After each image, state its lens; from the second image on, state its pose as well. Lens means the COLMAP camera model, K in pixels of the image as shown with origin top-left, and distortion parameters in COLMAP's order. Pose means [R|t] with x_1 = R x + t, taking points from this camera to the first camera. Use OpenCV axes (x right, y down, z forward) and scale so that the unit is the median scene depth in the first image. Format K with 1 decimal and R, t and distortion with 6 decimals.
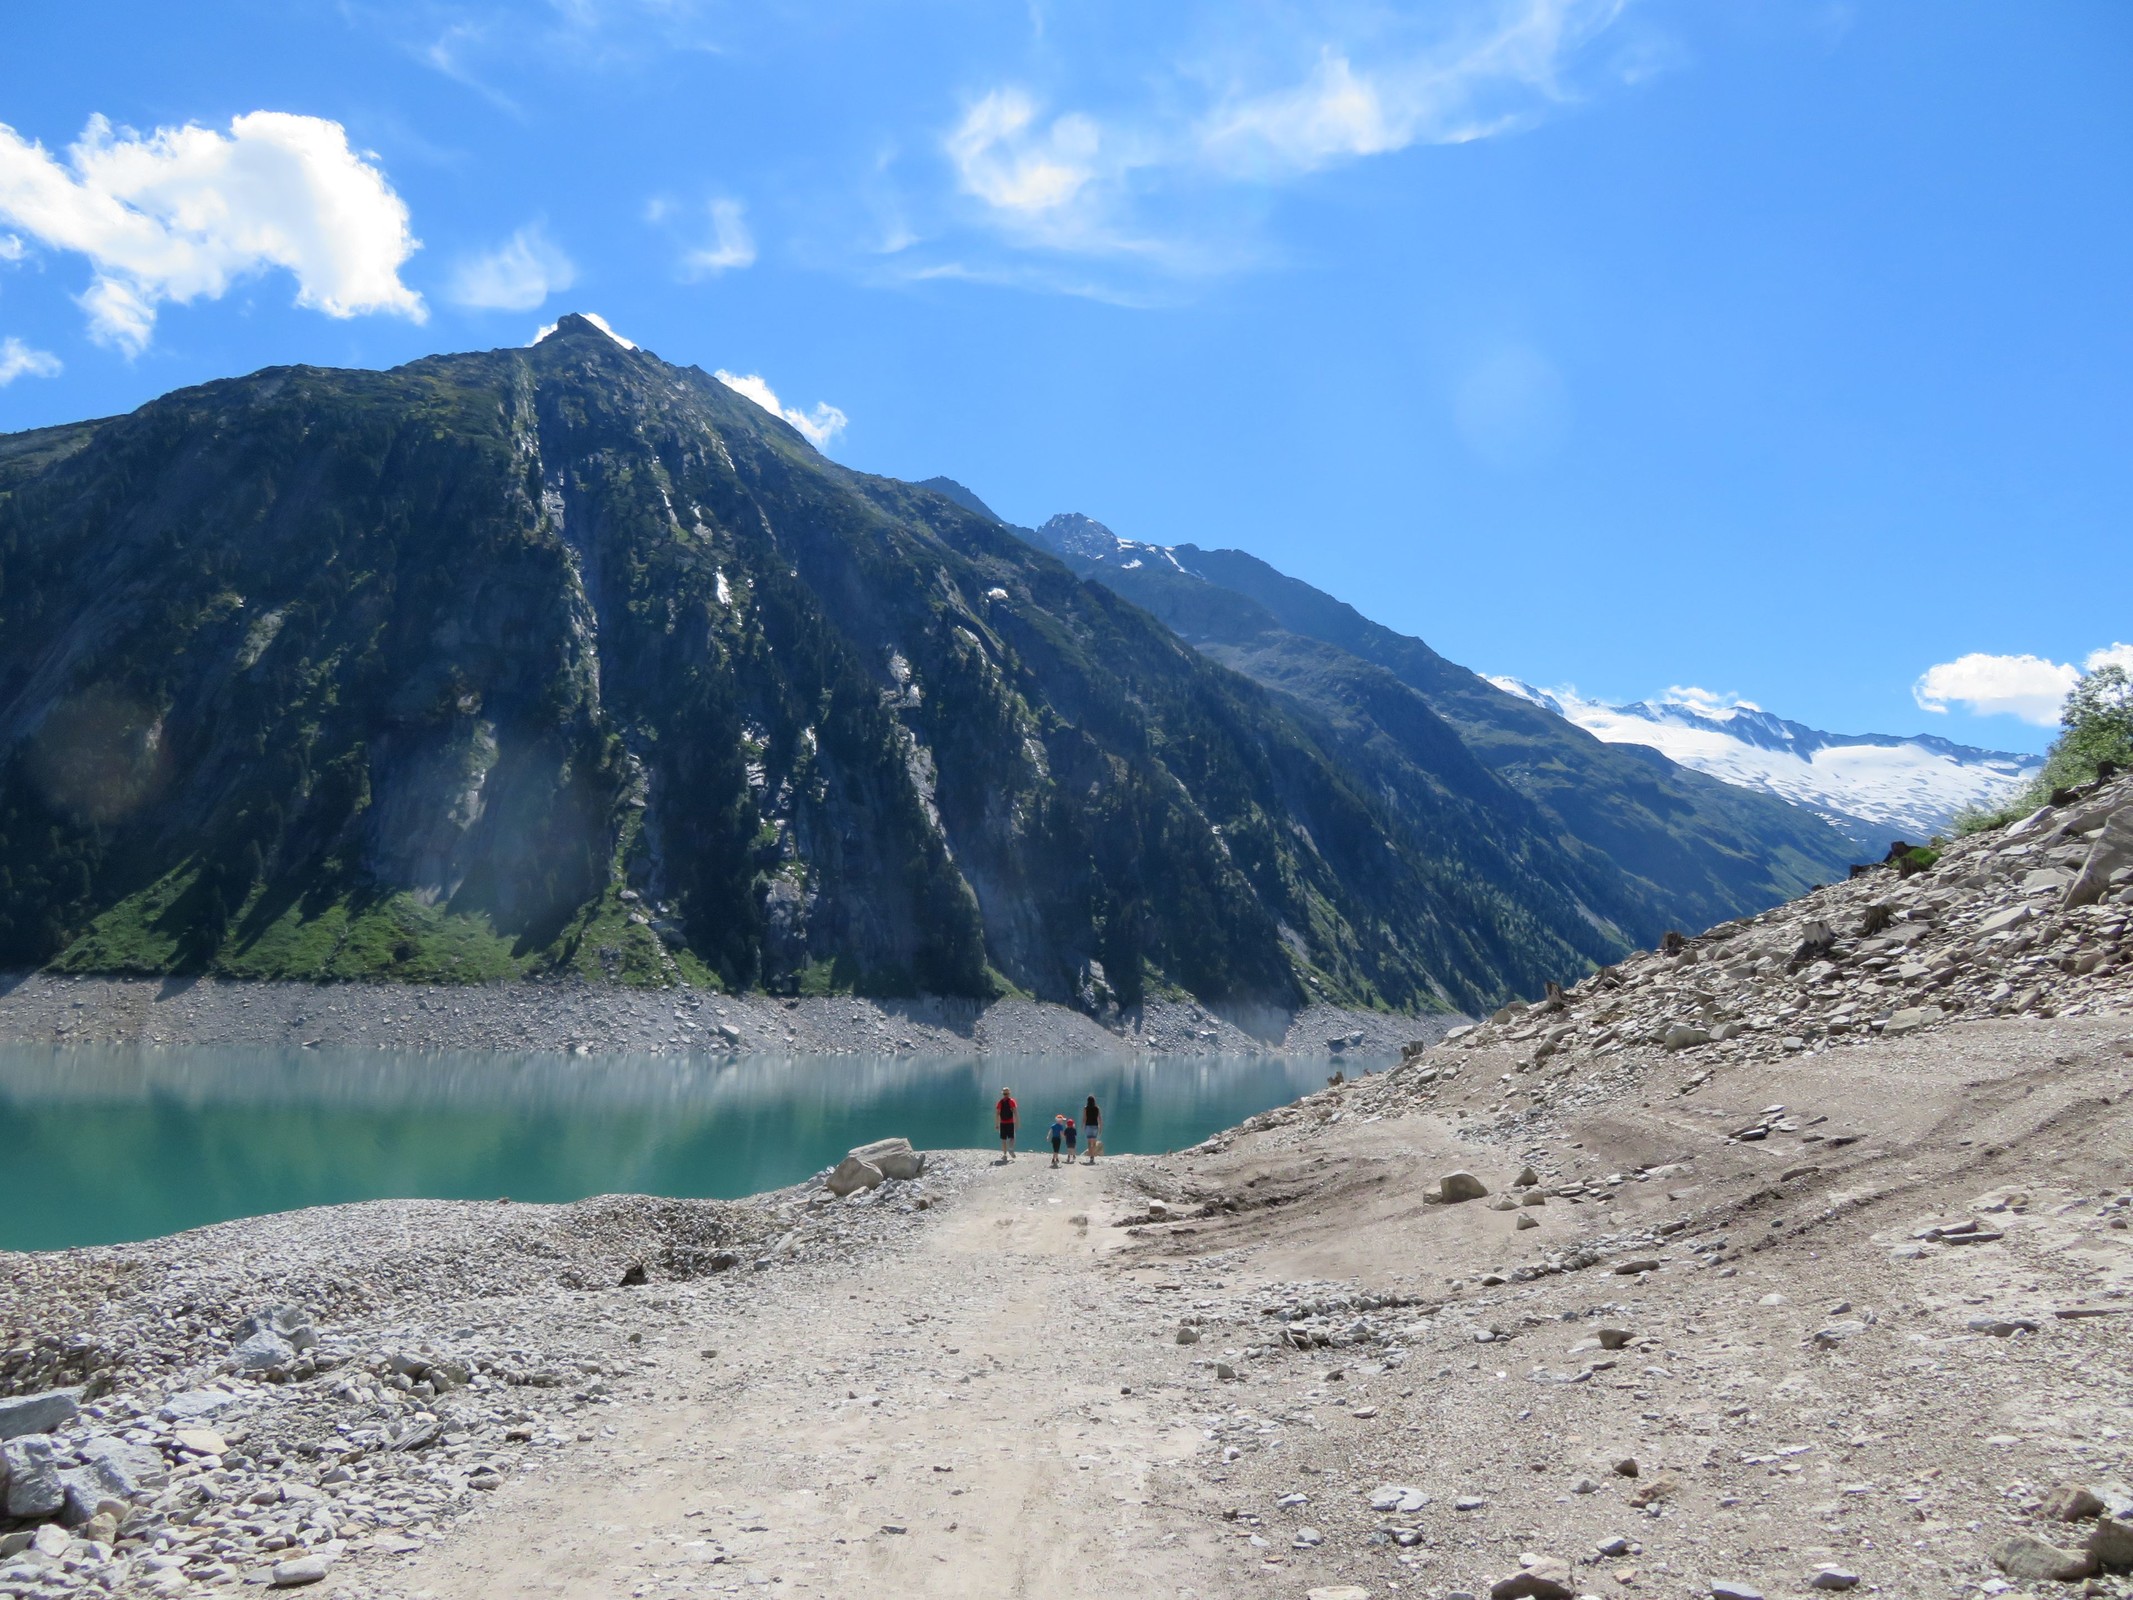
lens RADIAL K [[1504.6, 0, 1059.7], [0, 1504.6, 805.6], [0, 0, 1]] dist [-0.021697, 0.010799]
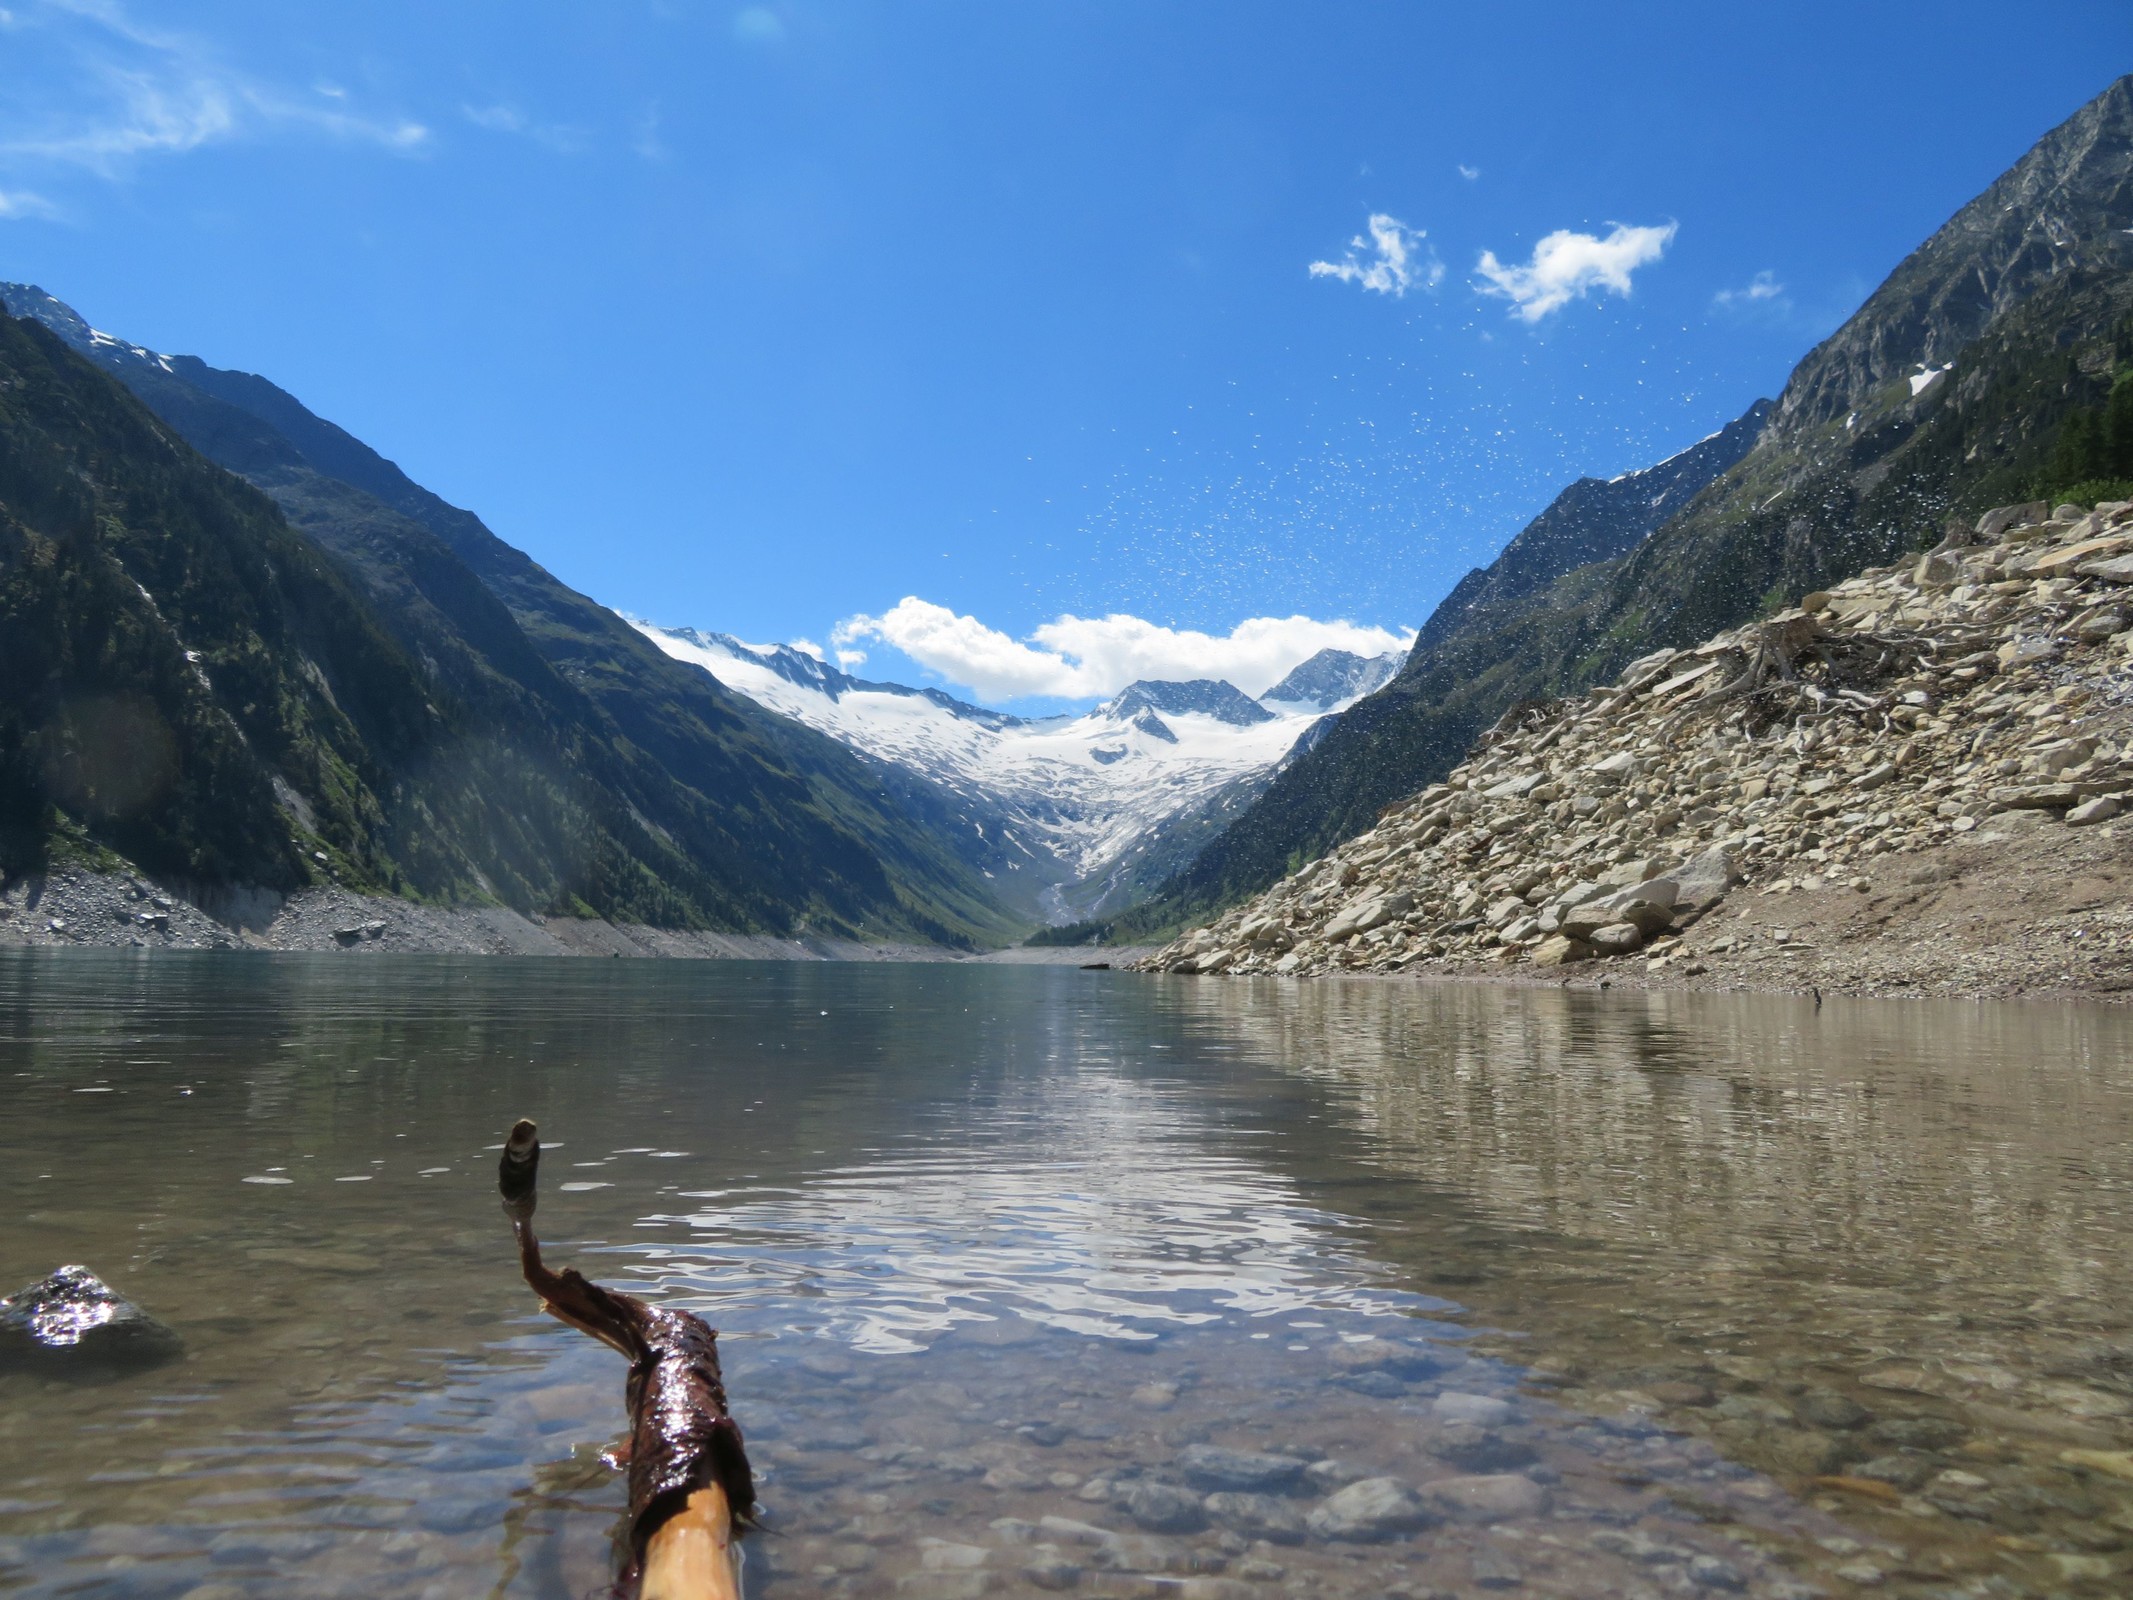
lens RADIAL K [[1504.6, 0, 1059.7], [0, 1504.6, 805.6], [0, 0, 1]] dist [-0.021697, 0.010799]
pose [[0.808946, 0.060864, 0.584724, 0.019308], [-0.090444, 0.995670, 0.021486, 0.030114], [-0.580885, -0.070266, 0.810947, 0.122863]]
